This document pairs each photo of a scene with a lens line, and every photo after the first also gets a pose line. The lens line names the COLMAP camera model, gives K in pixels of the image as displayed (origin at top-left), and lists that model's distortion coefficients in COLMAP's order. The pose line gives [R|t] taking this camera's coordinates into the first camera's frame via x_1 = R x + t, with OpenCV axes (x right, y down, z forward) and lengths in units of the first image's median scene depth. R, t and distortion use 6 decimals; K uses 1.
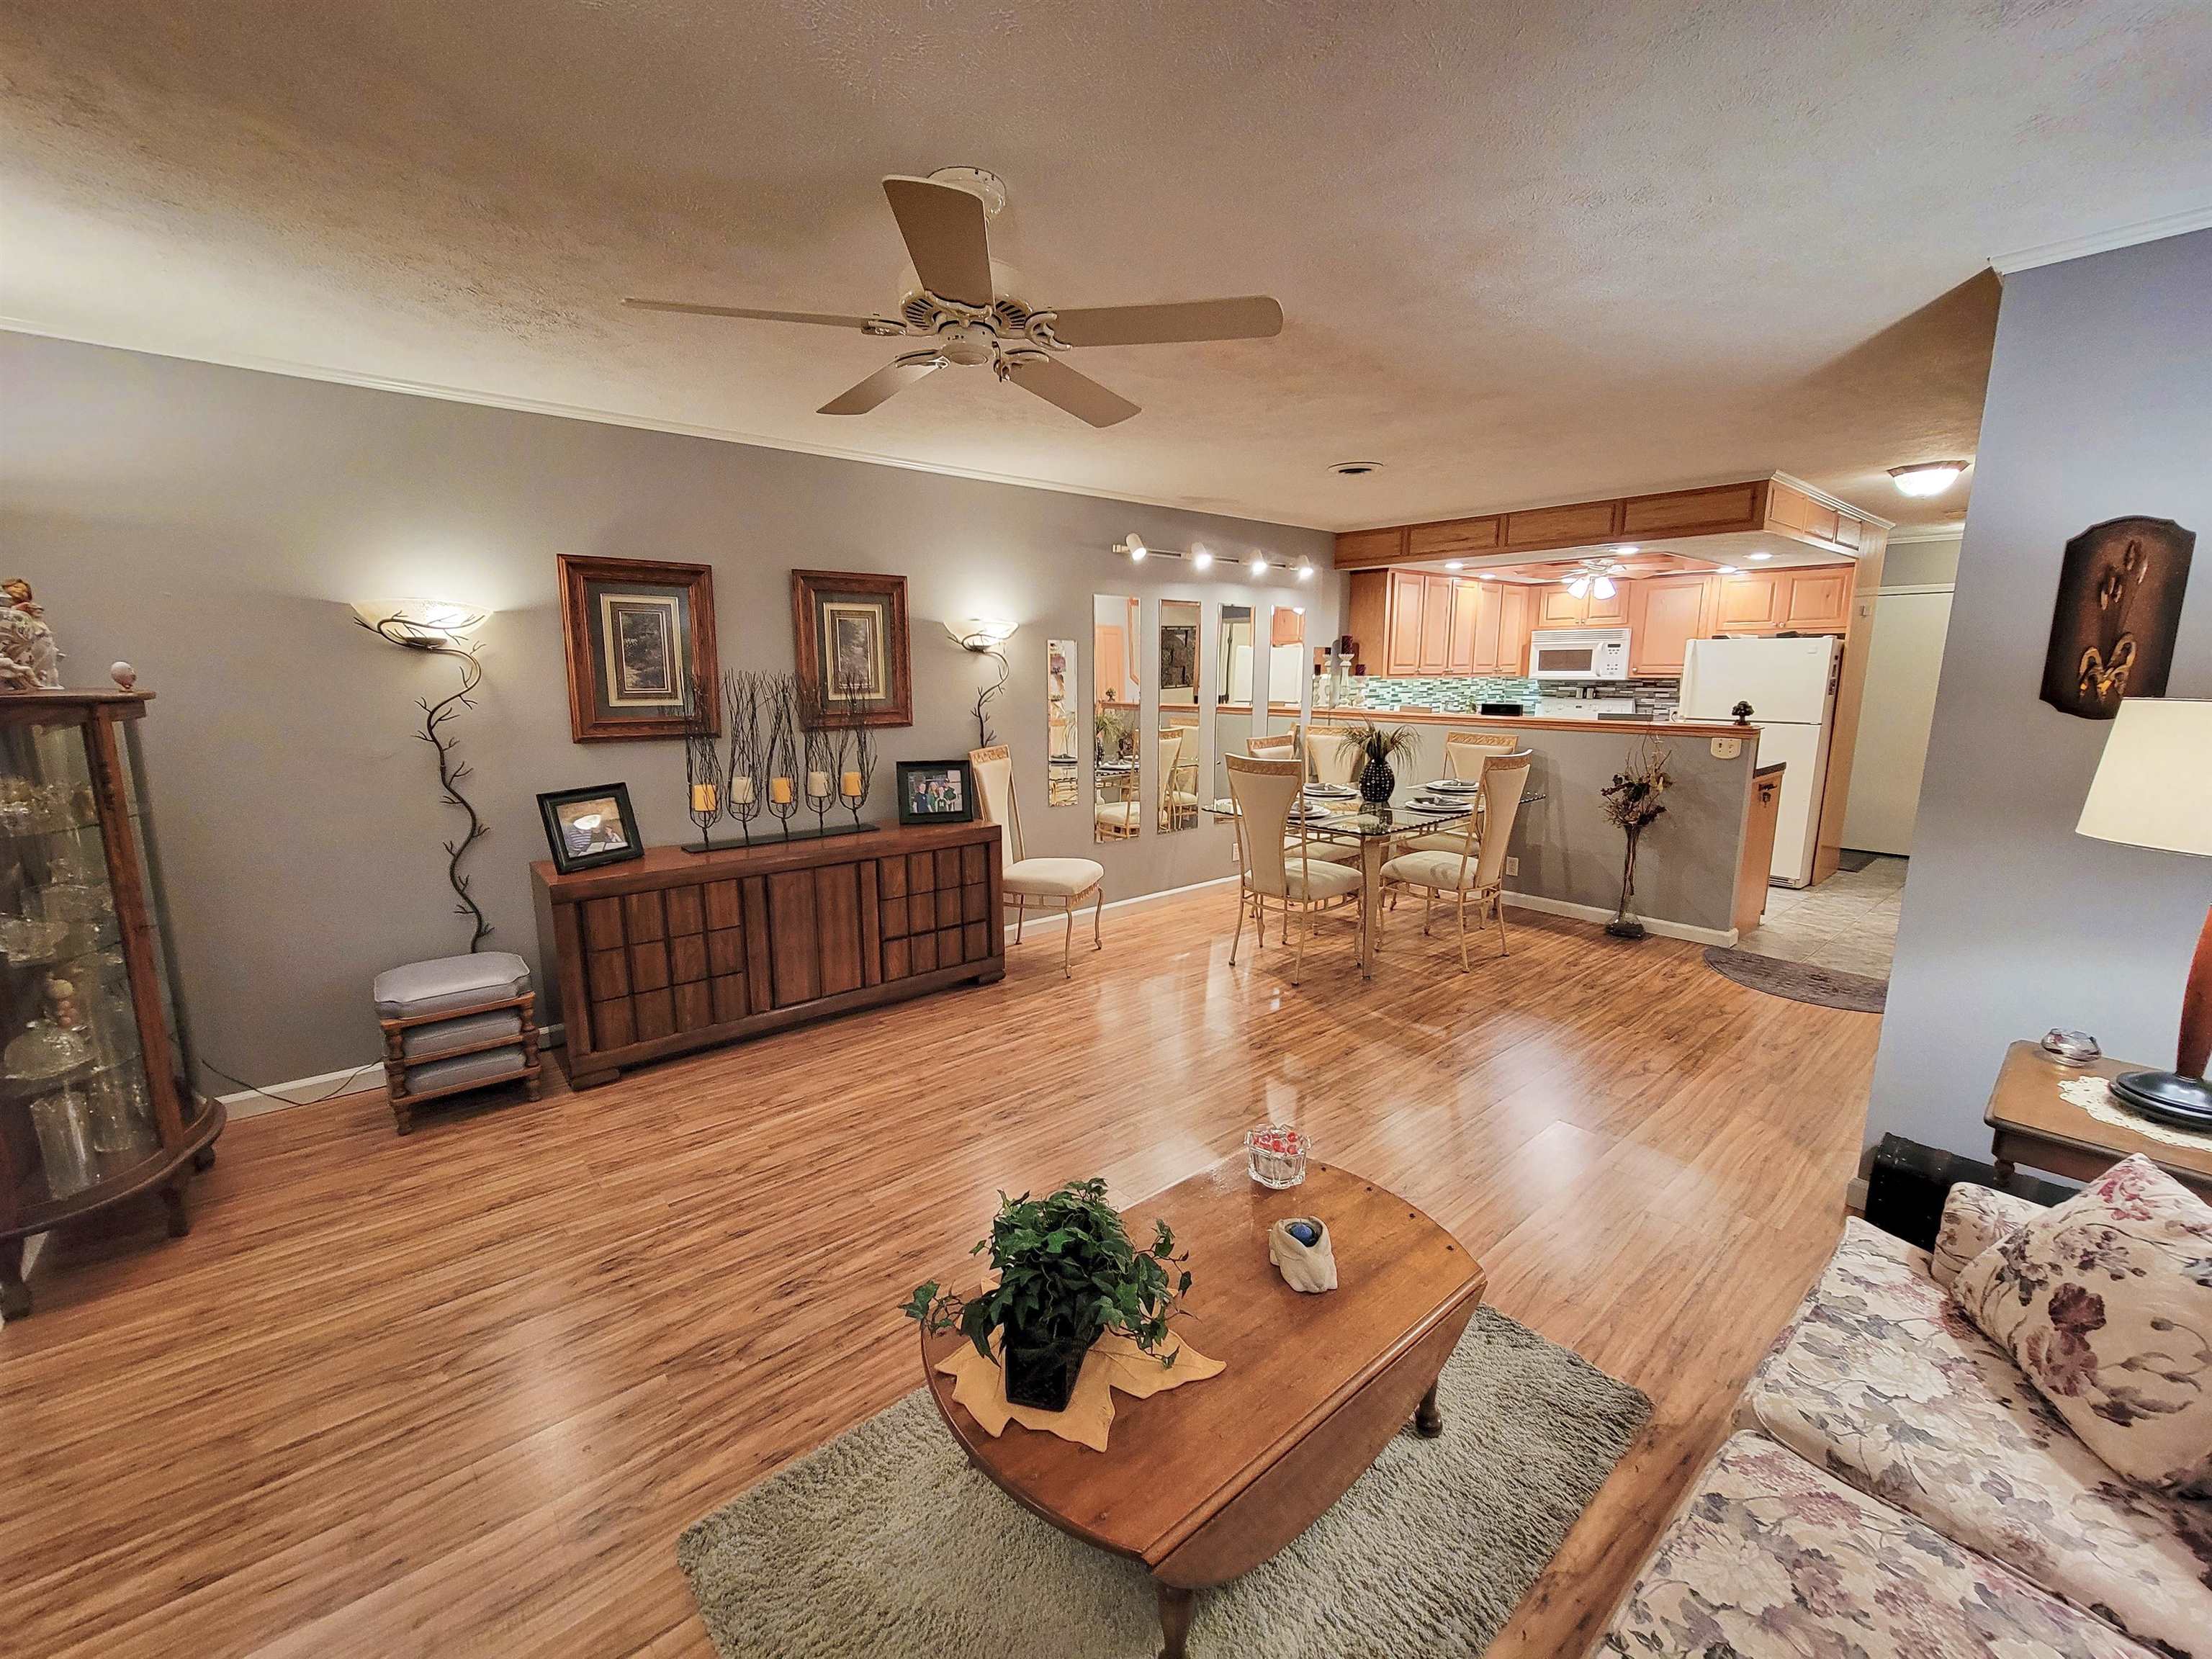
lens RADIAL K [[900.7, 0, 1104.1], [0, 900.7, 827.1], [0, 0, 1]] dist [-0.003250, -0.001628]
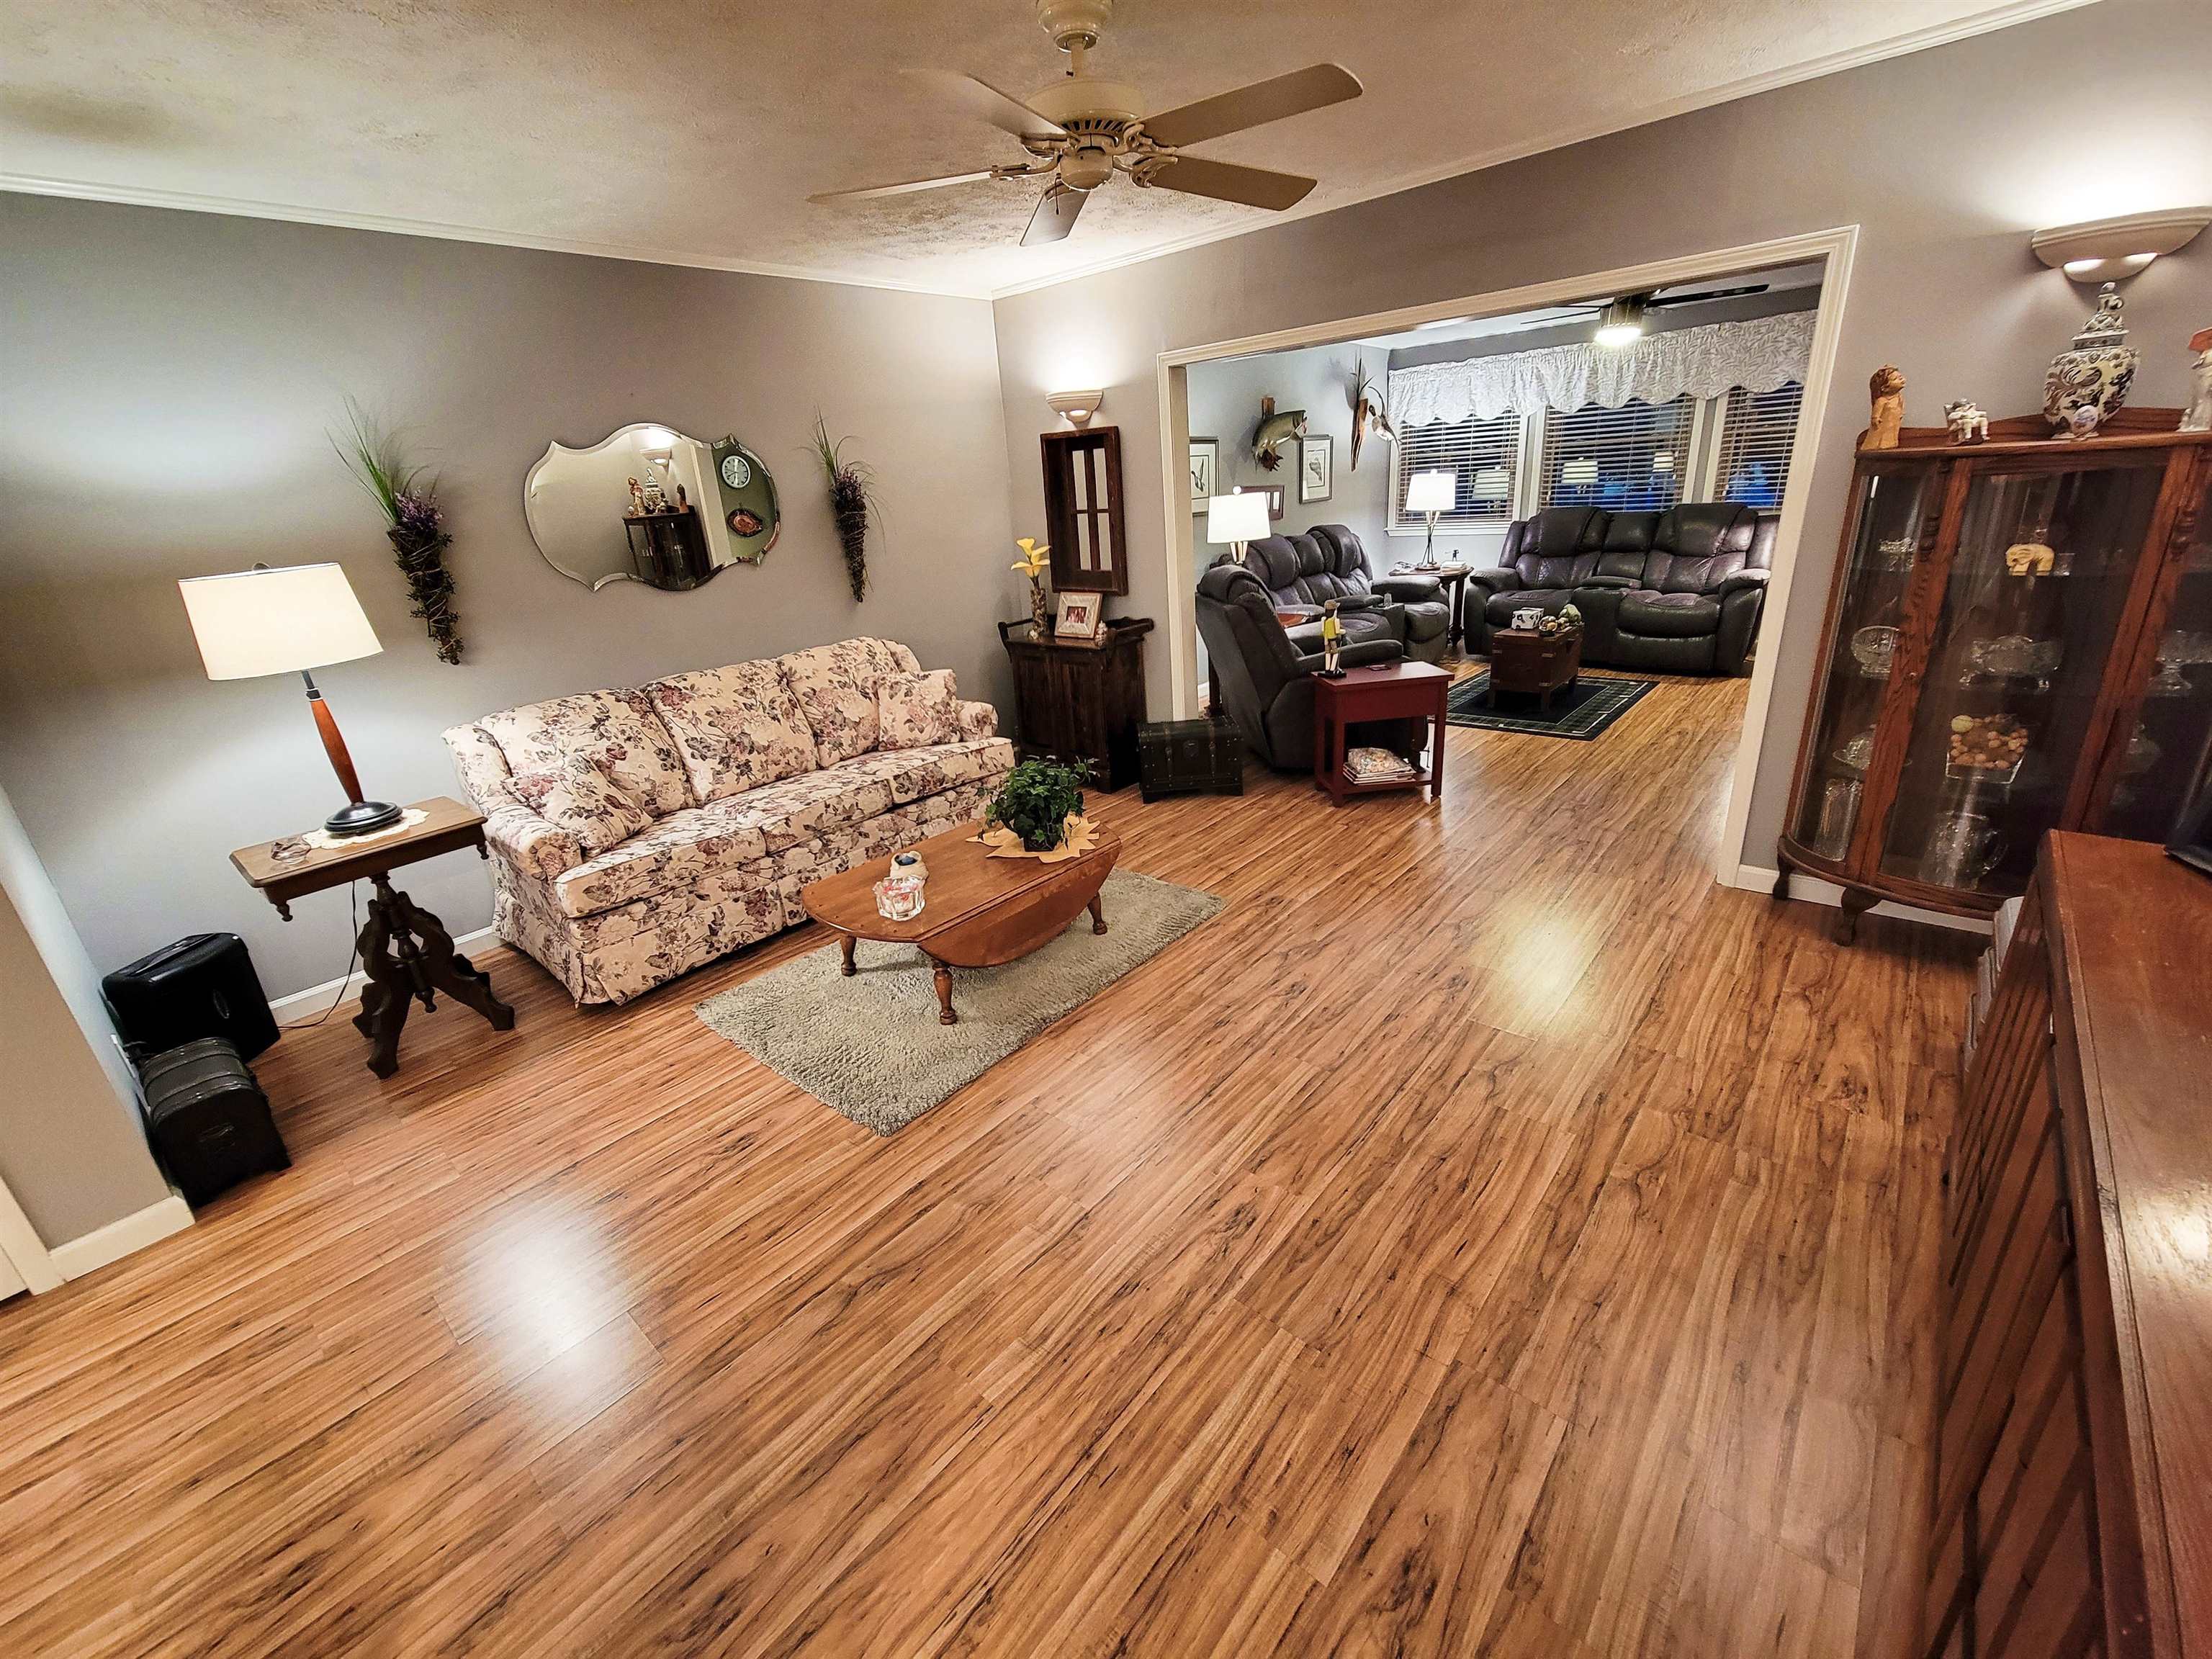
lens RADIAL K [[905.9, 0, 1103.7], [0, 905.9, 819.8], [0, 0, 1]] dist [-0.001525, -0.000678]
pose [[-0.986238, 0.117746, -0.116061, 0.014215], [0.043055, 0.860684, 0.507316, -0.136146], [0.159627, 0.495338, -0.853909, 0.755405]]
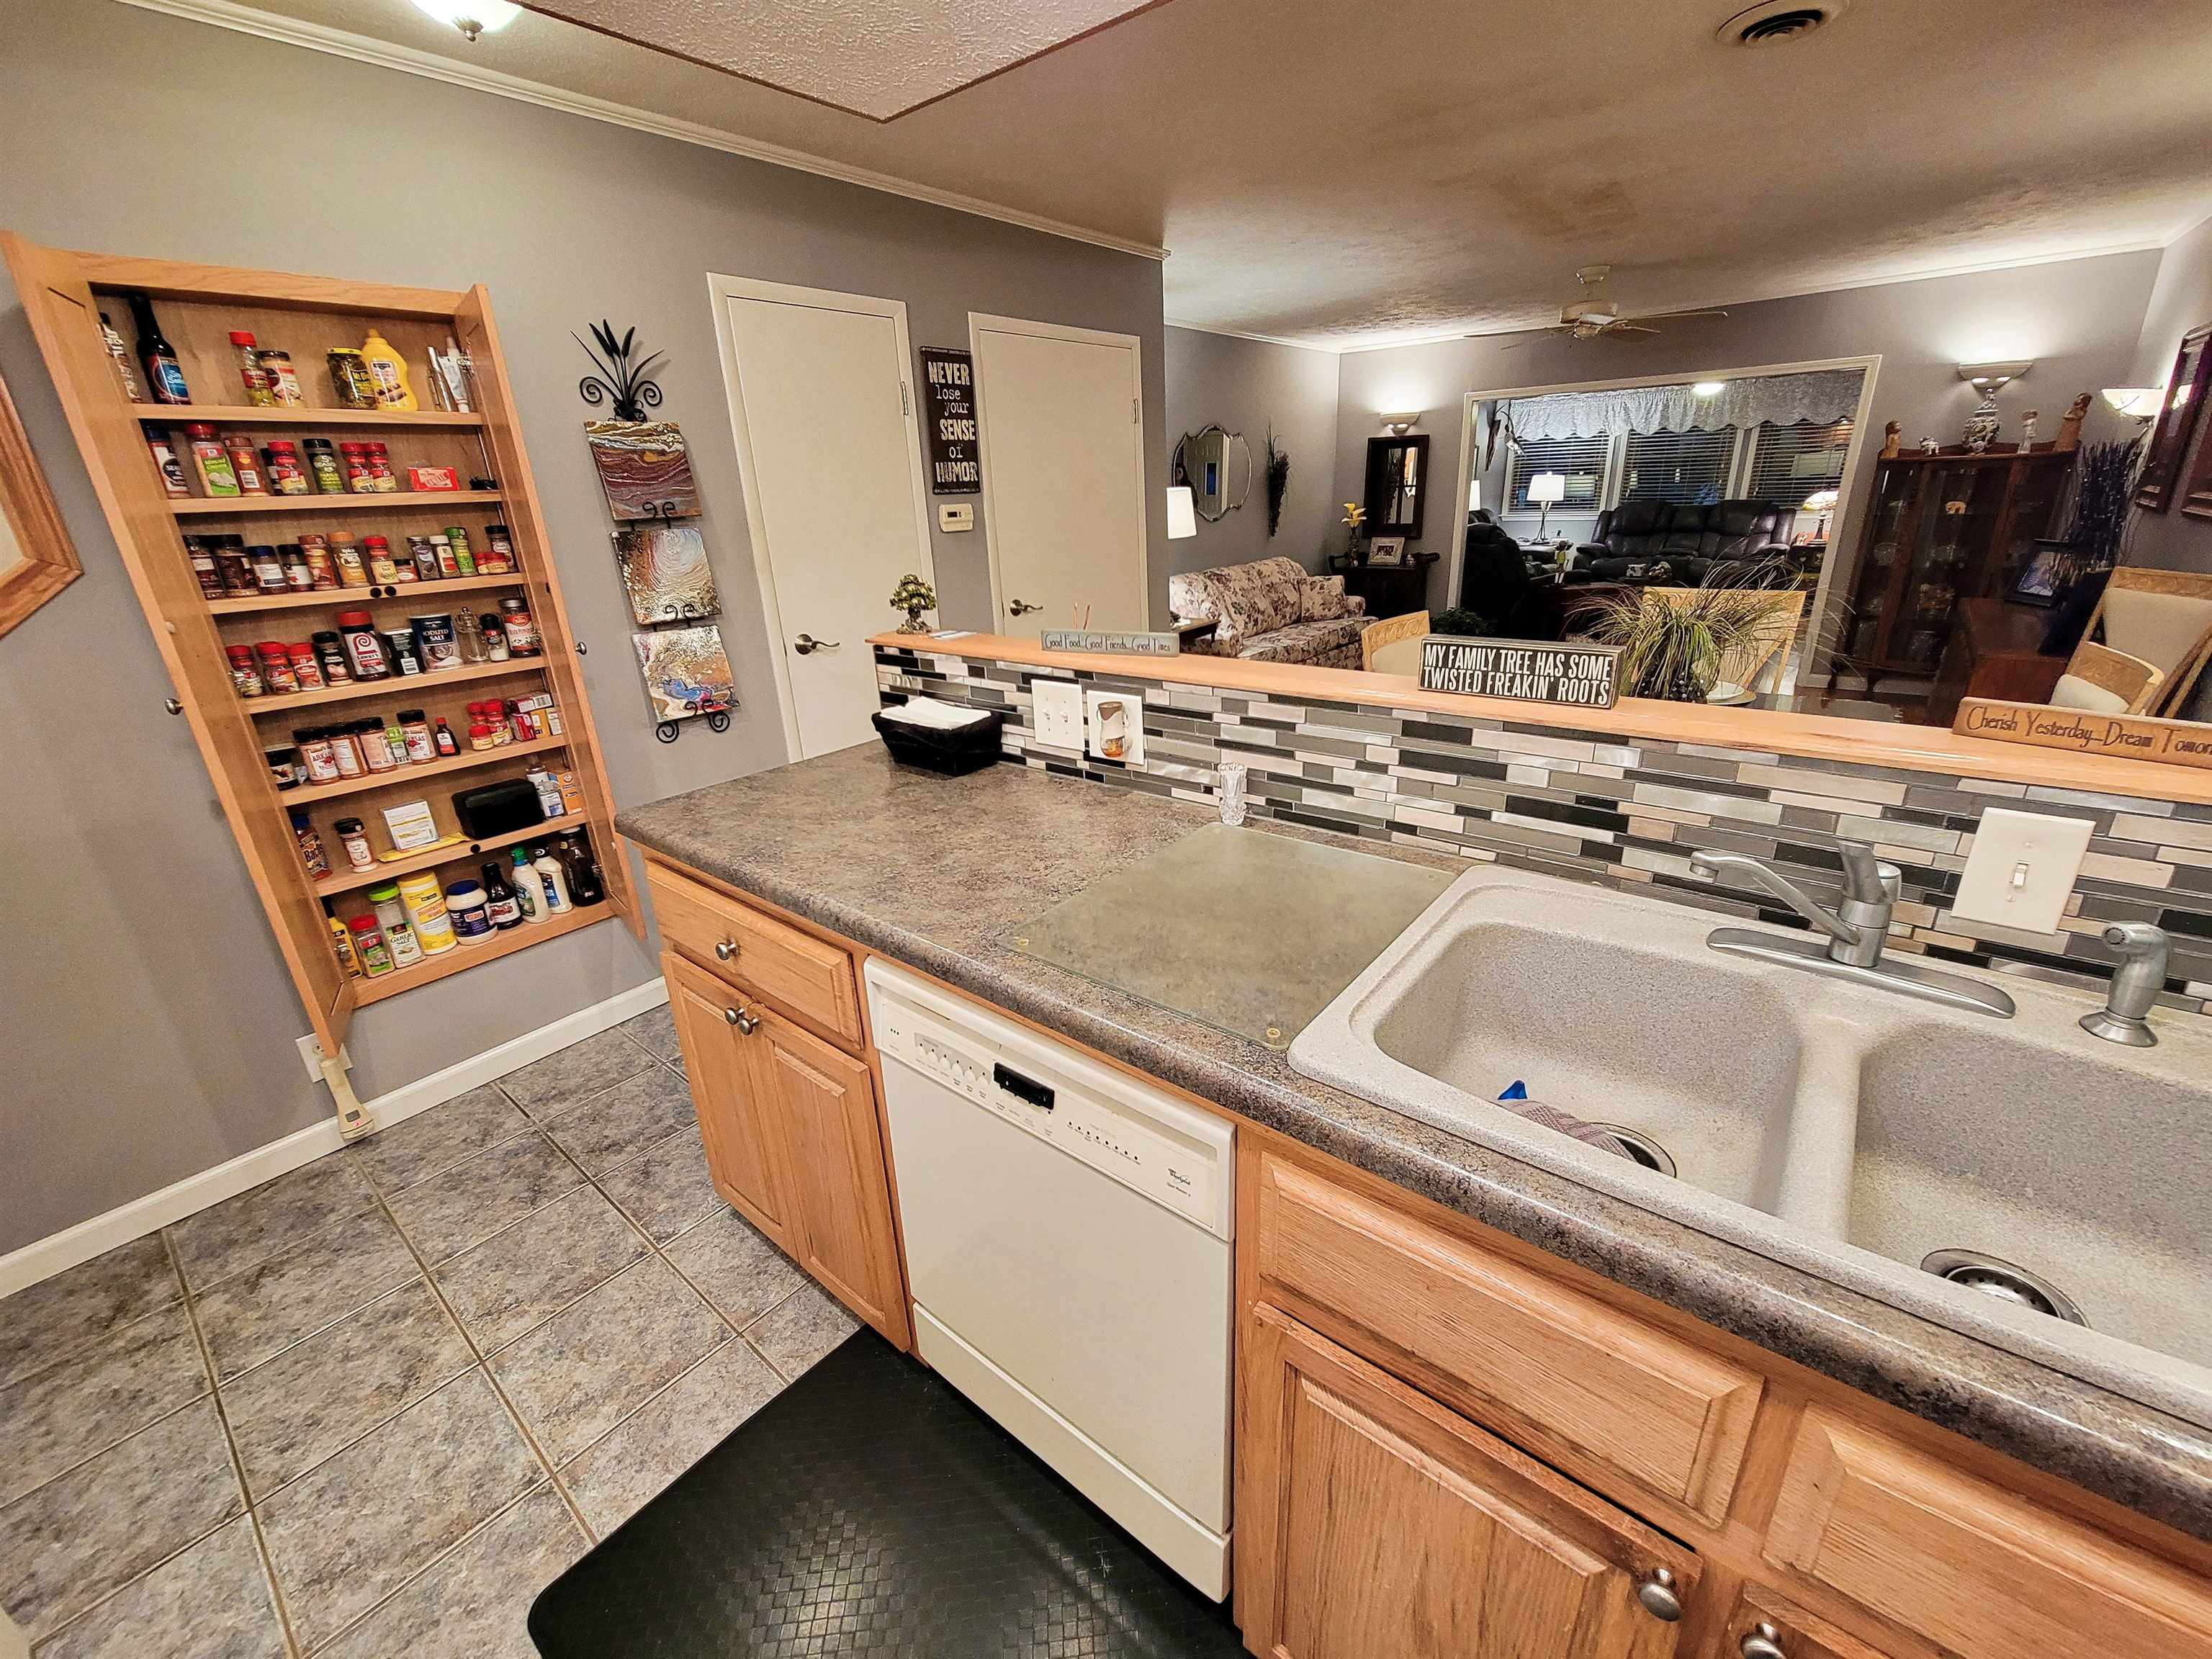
lens RADIAL K [[909.4, 0, 1107.1], [0, 909.4, 816.6], [0, 0, 1]] dist [-0.001206, 0.000283]
pose [[-0.981091, 0.103387, -0.163620, 0.581567], [0.007705, 0.865570, 0.500728, -0.211620], [0.193393, 0.489999, -0.850000, 1.195465]]
